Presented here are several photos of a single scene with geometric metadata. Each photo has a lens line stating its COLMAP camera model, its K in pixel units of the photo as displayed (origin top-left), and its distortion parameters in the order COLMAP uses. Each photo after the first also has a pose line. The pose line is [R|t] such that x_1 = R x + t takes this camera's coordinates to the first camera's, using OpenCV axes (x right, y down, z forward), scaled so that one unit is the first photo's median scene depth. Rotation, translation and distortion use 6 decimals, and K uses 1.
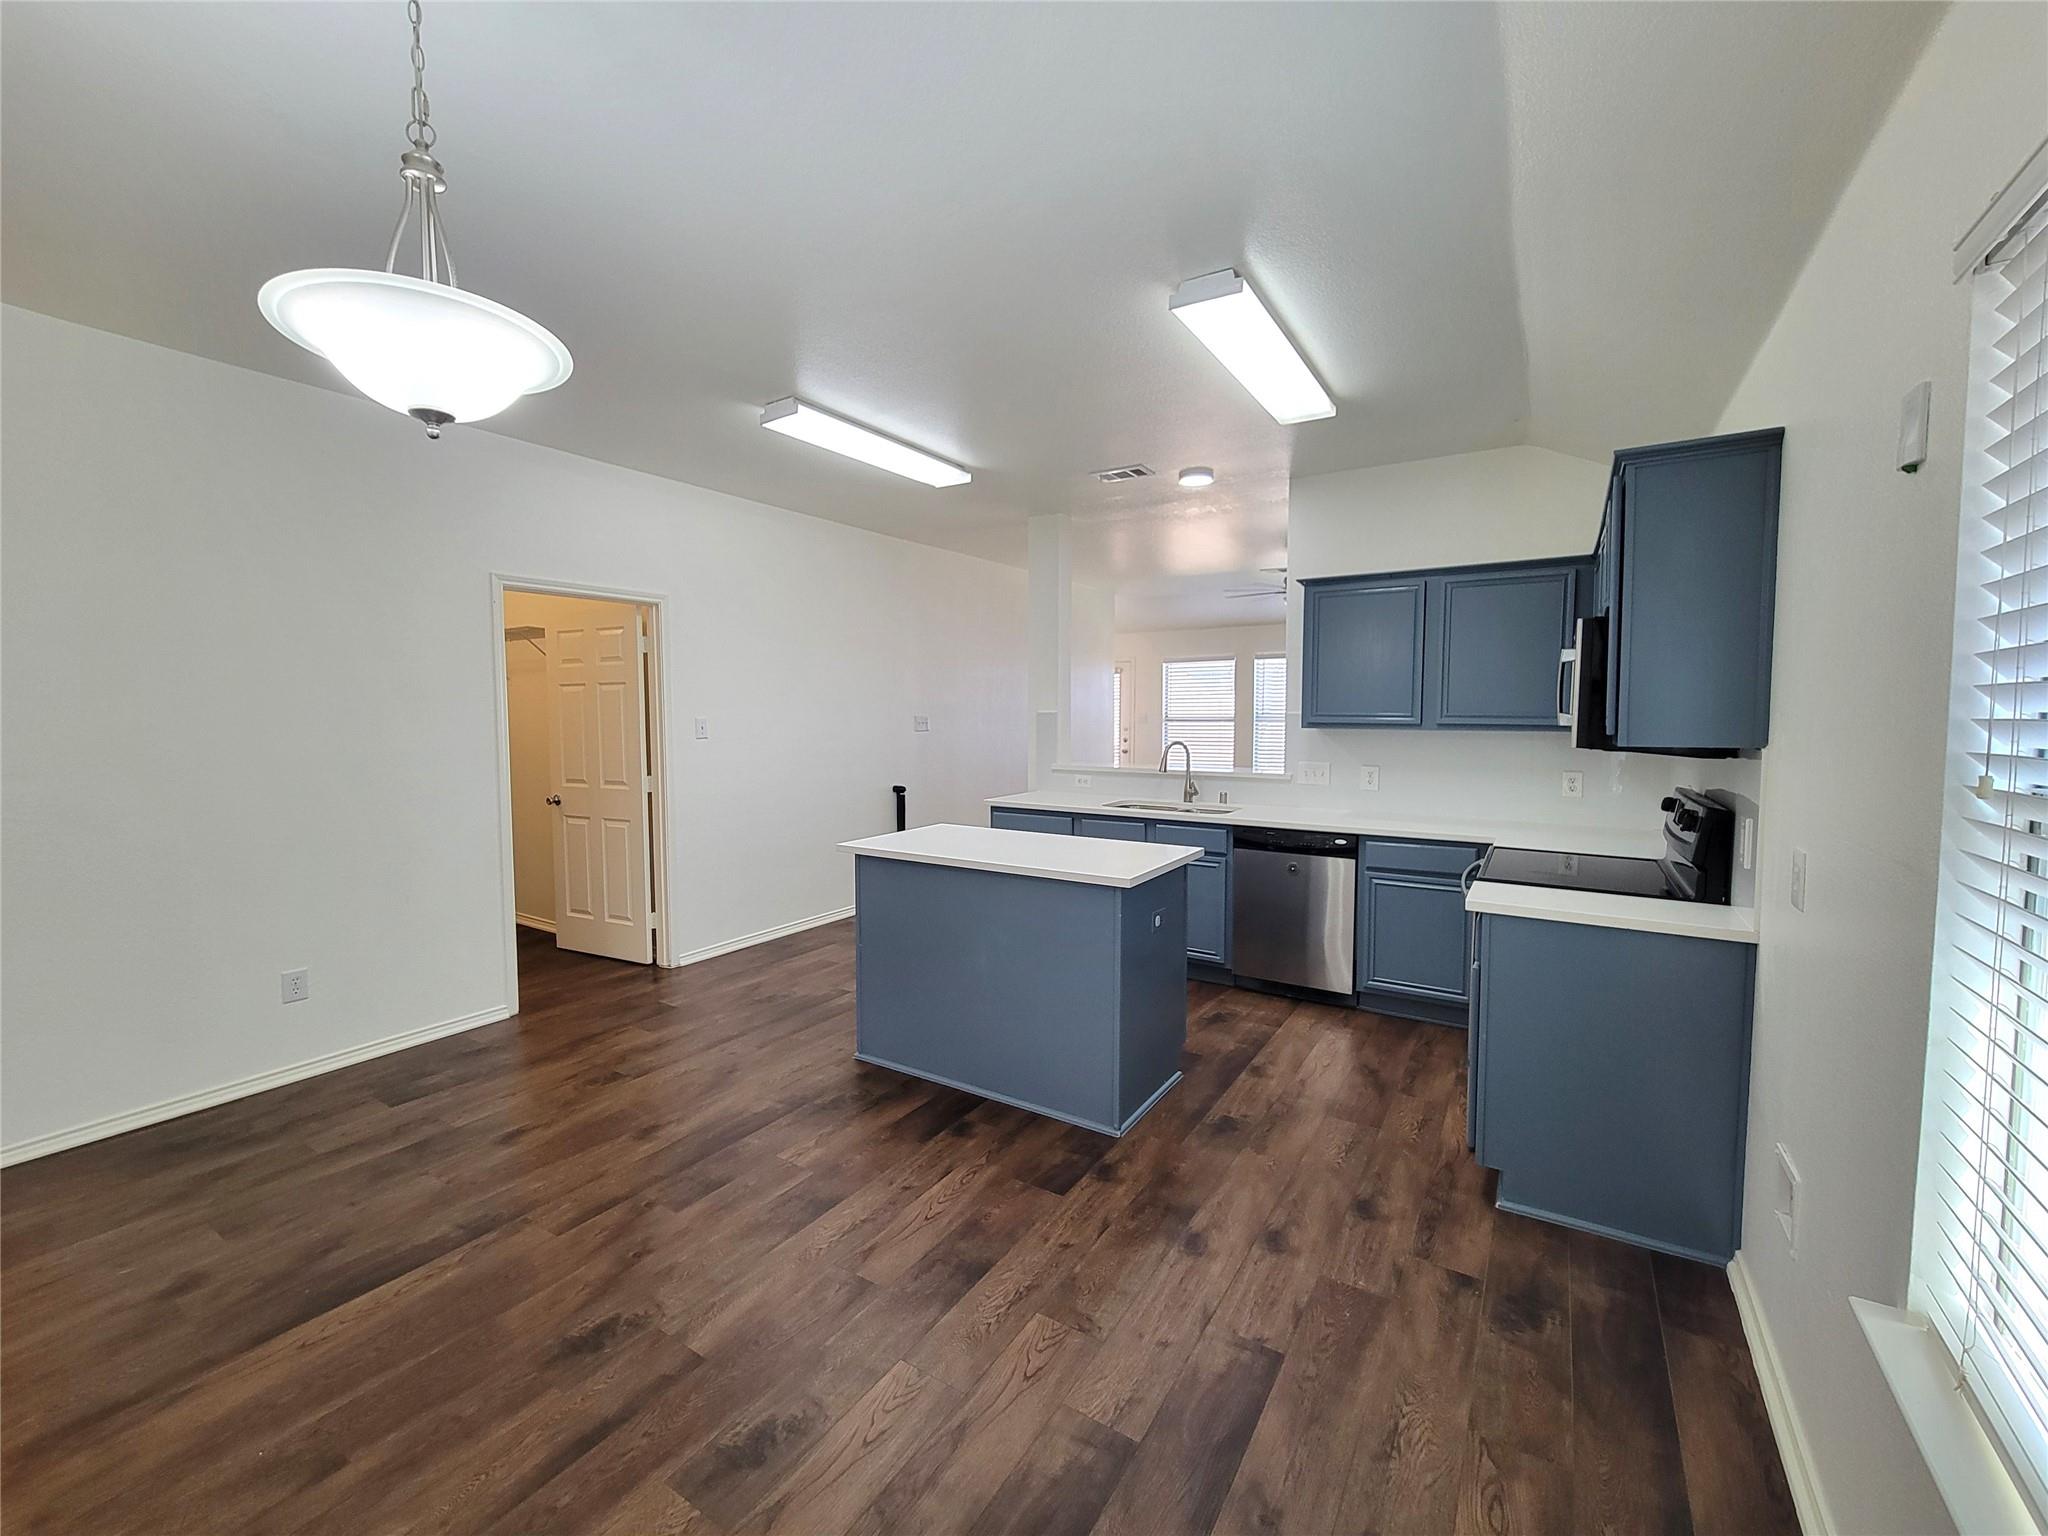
lens RADIAL K [[840.0, 0, 1019.7], [0, 840.0, 755.3], [0, 0, 1]] dist [-0.001875, 0.000431]
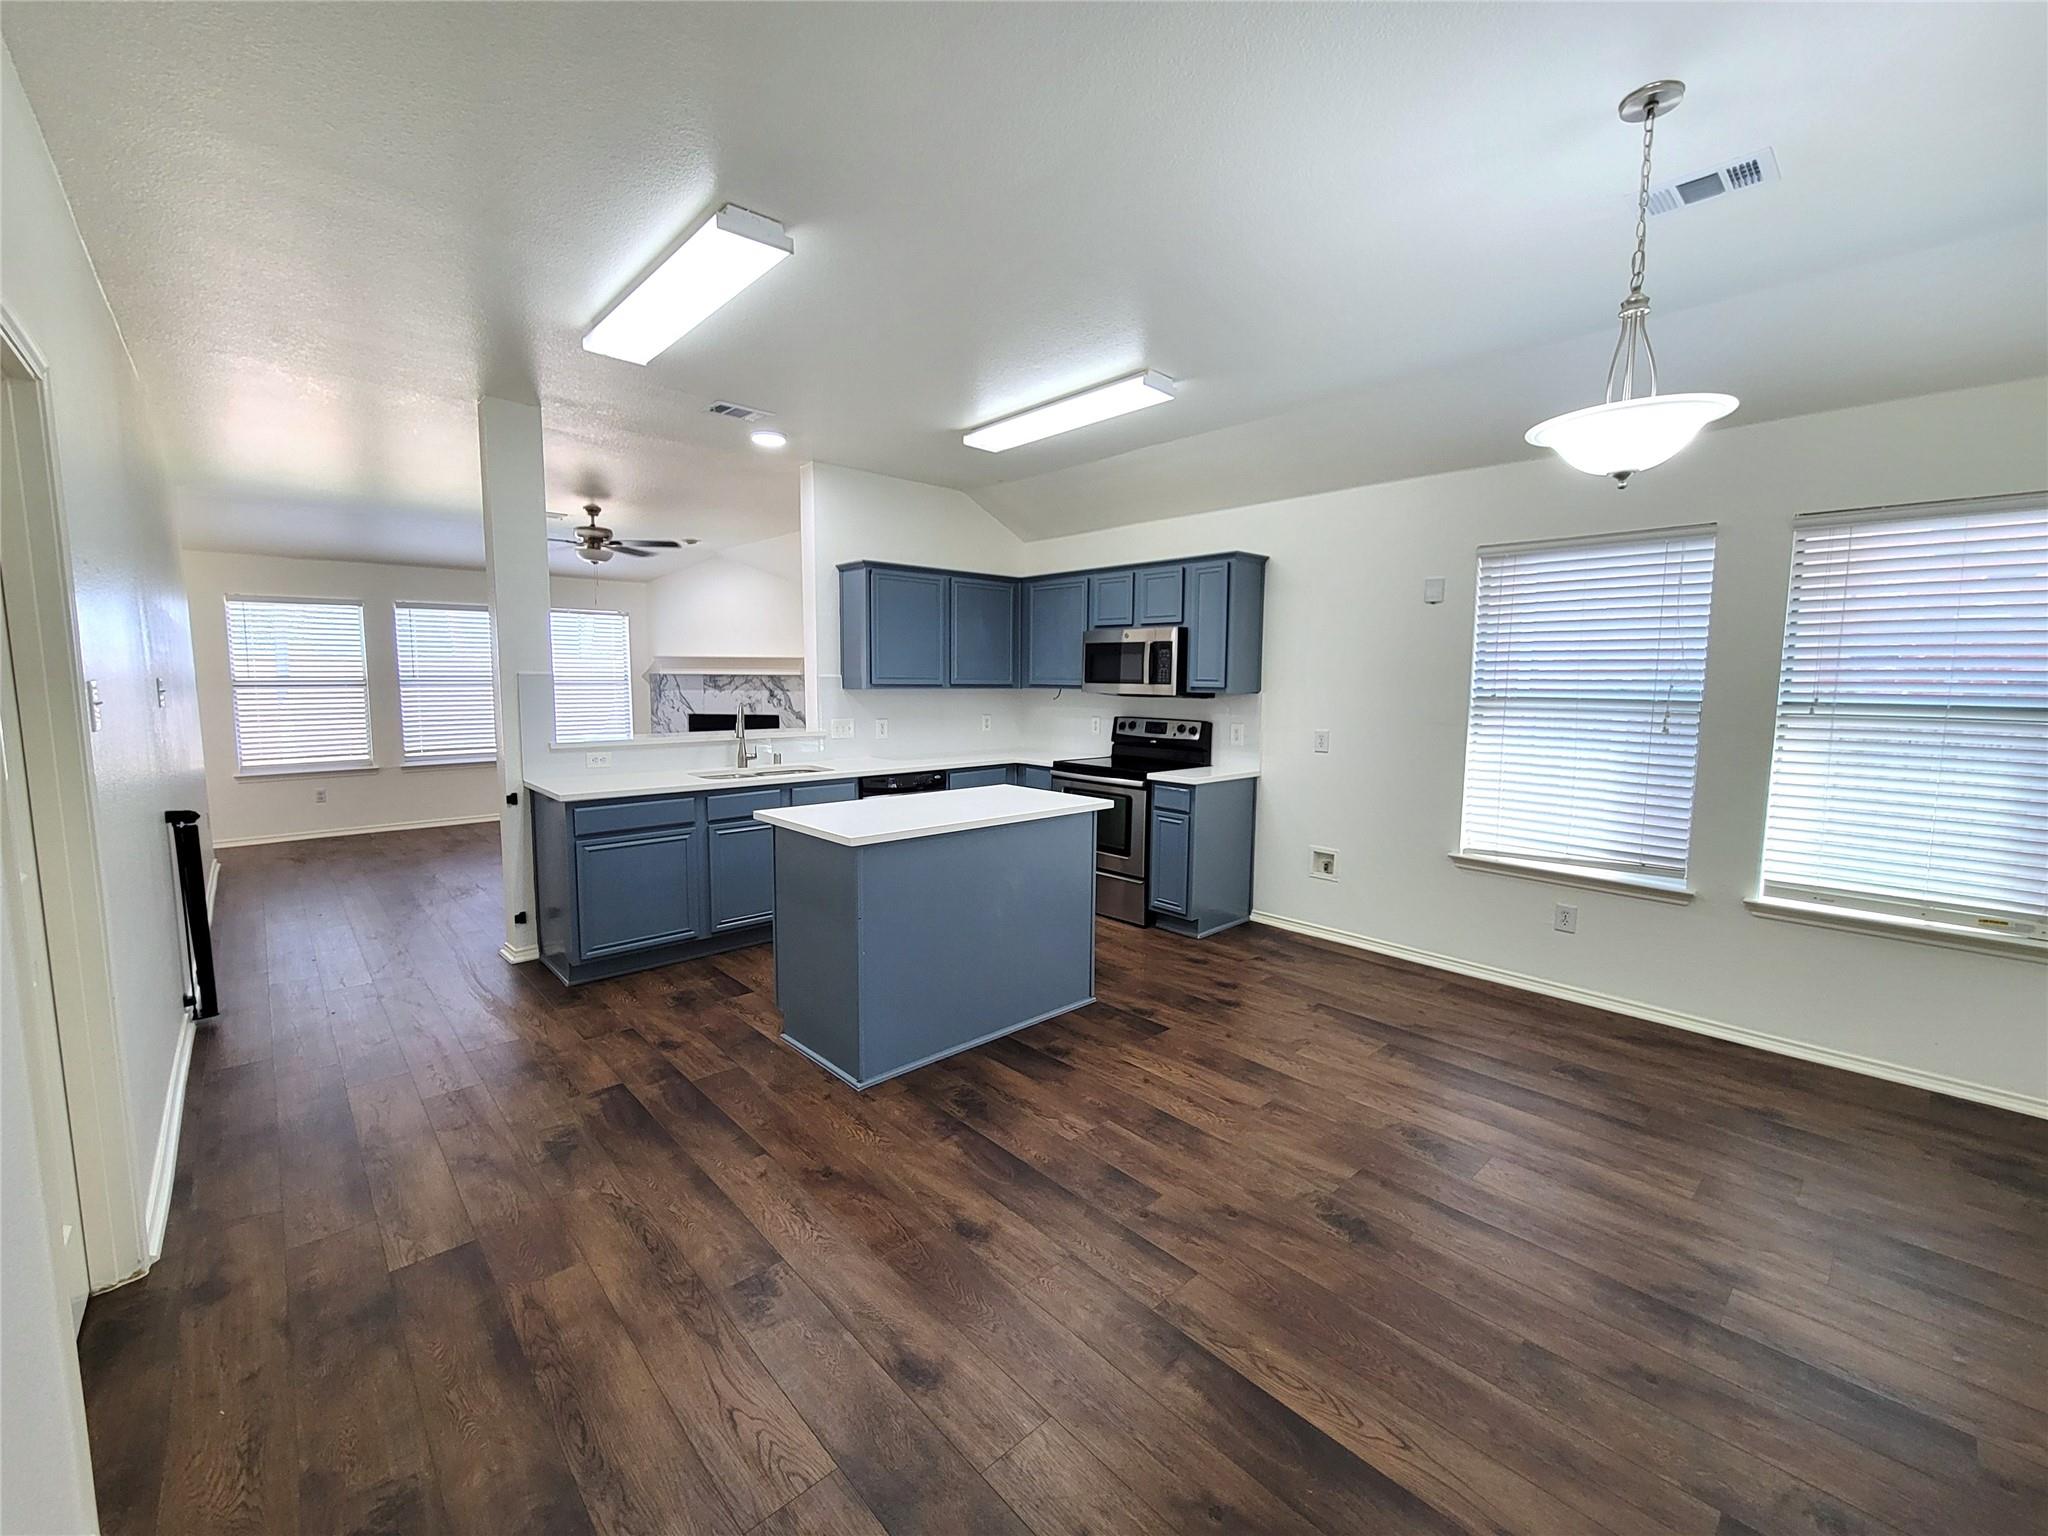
lens RADIAL K [[840.0, 0, 1013.7], [0, 840.0, 779.3], [0, 0, 1]] dist [-0.001875, 0.000431]
pose [[0.258391, -0.111946, 0.959532, -1.234785], [0.046950, 0.993545, 0.103271, -0.030361], [-0.964899, 0.018366, 0.261979, 0.848438]]
